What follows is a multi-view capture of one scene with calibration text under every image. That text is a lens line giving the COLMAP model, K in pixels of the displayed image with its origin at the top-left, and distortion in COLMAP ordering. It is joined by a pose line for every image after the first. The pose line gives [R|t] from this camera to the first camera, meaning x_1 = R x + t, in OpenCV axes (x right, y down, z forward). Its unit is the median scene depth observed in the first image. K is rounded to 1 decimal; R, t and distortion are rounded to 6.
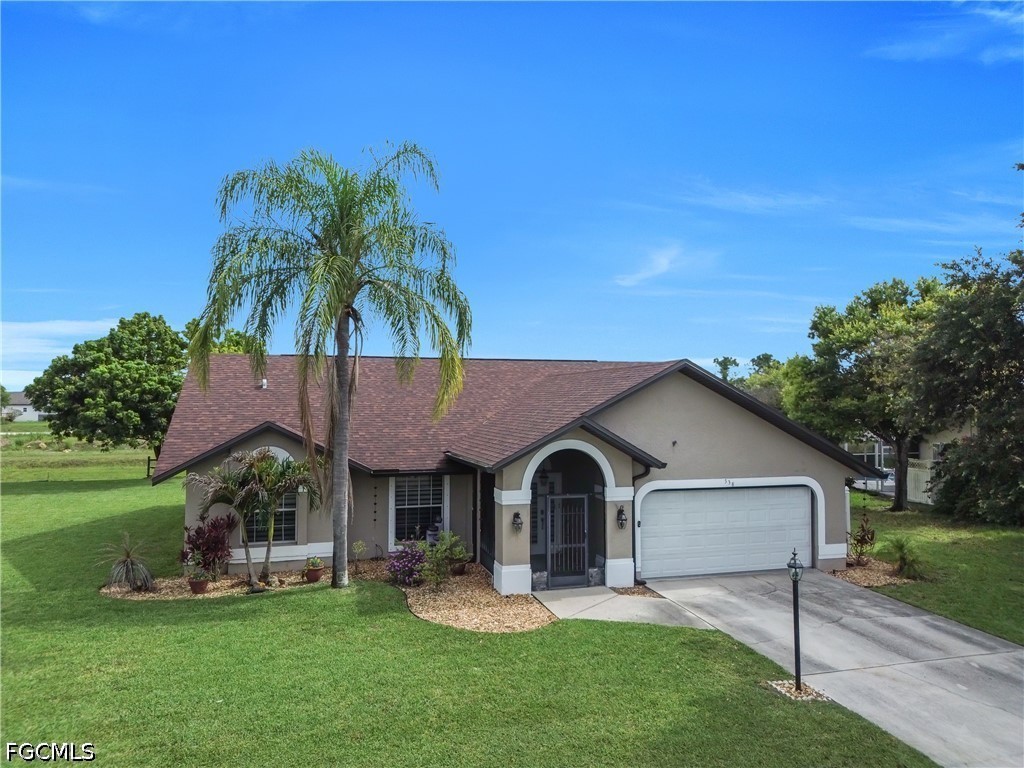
lens RADIAL K [[719.5, 0, 511.6], [0, 719.5, 379.0], [0, 0, 1]] dist [0.058803, -0.068476]
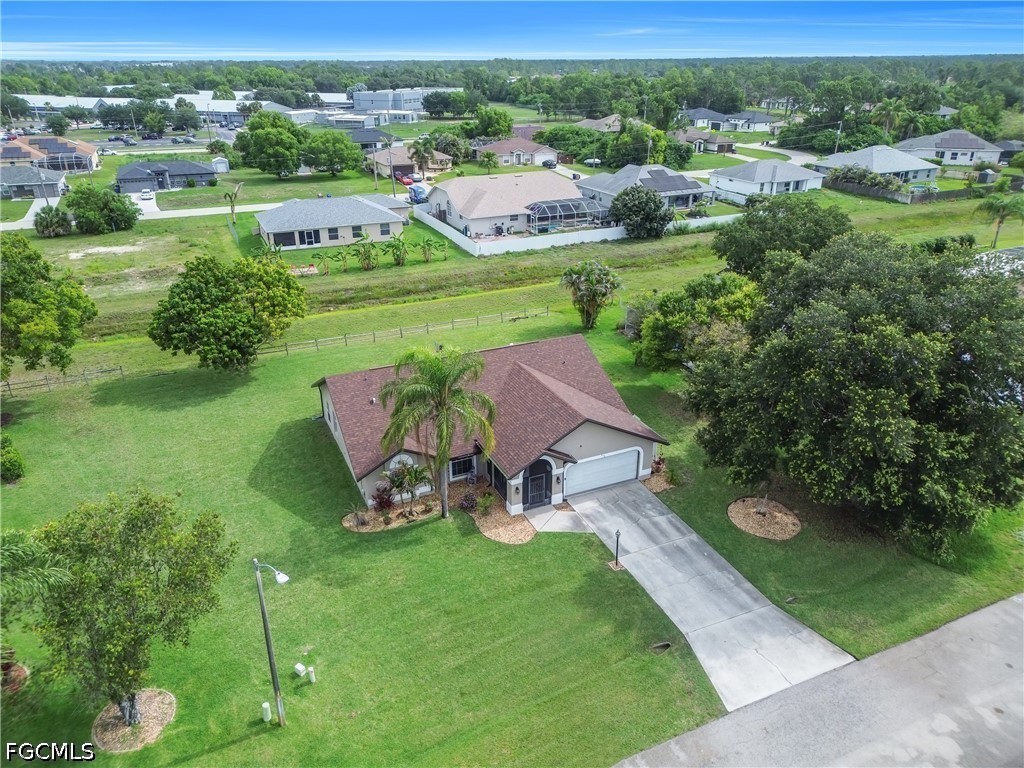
lens RADIAL K [[719.5, 0, 511.6], [0, 719.5, 379.0], [0, 0, 1]] dist [0.058803, -0.068476]
pose [[0.990057, -0.062537, 0.126003, -0.291827], [0.002040, 0.902032, 0.431663, -1.181669], [-0.140653, -0.427114, 0.893191, -1.006270]]
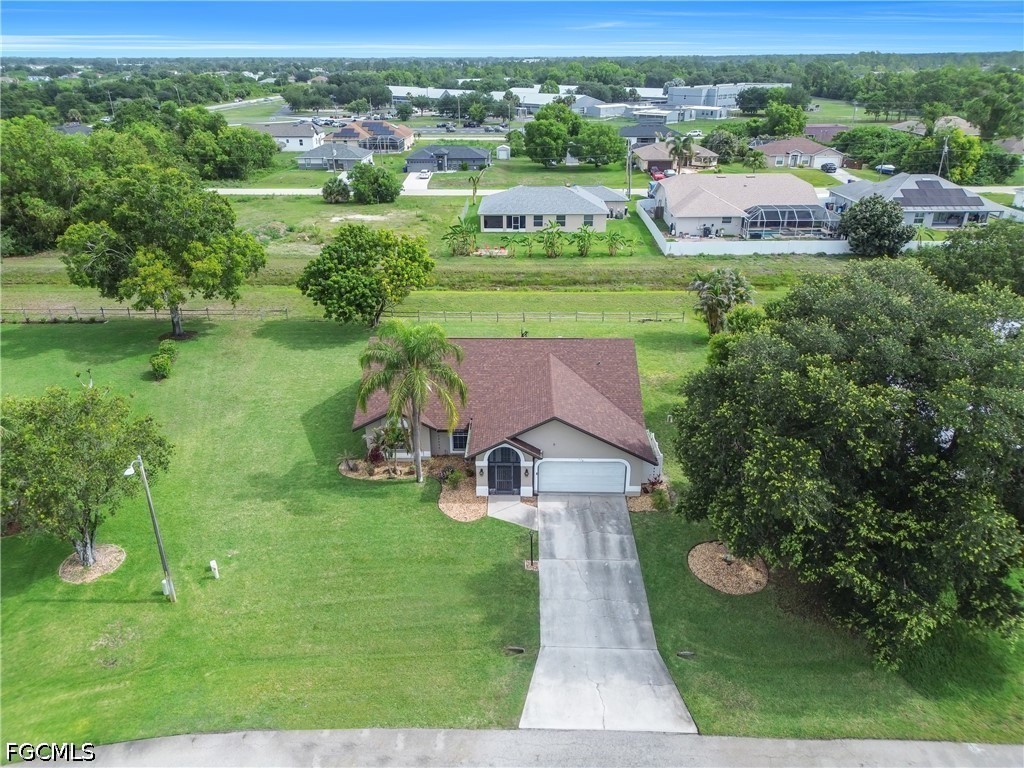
lens RADIAL K [[719.5, 0, 511.6], [0, 719.5, 379.0], [0, 0, 1]] dist [0.058803, -0.068476]
pose [[0.953265, 0.116639, -0.278715, 0.758140], [0.016217, 0.901397, 0.432690, -1.162661], [0.301701, -0.416988, 0.857378, -0.971156]]
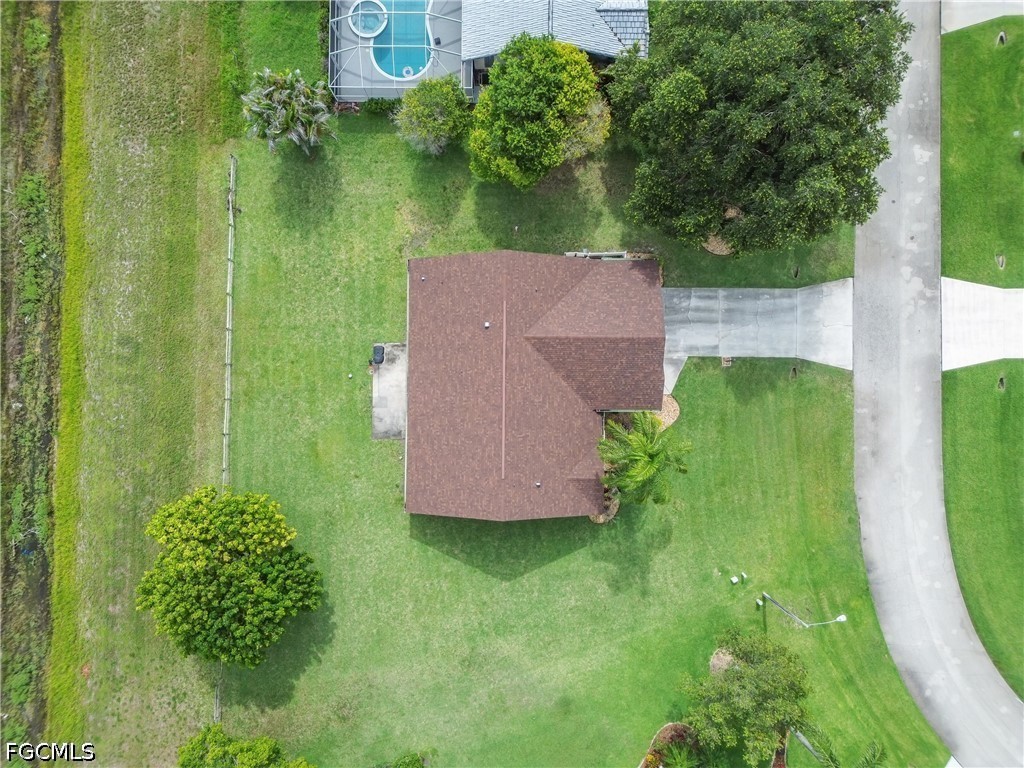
lens RADIAL K [[719.5, 0, 511.6], [0, 719.5, 379.0], [0, 0, 1]] dist [0.058803, -0.068476]
pose [[0.290803, -0.956465, 0.024679, -0.158610], [-0.009895, 0.022786, 0.999691, -2.901203], [-0.956732, -0.290957, -0.002838, 1.586776]]
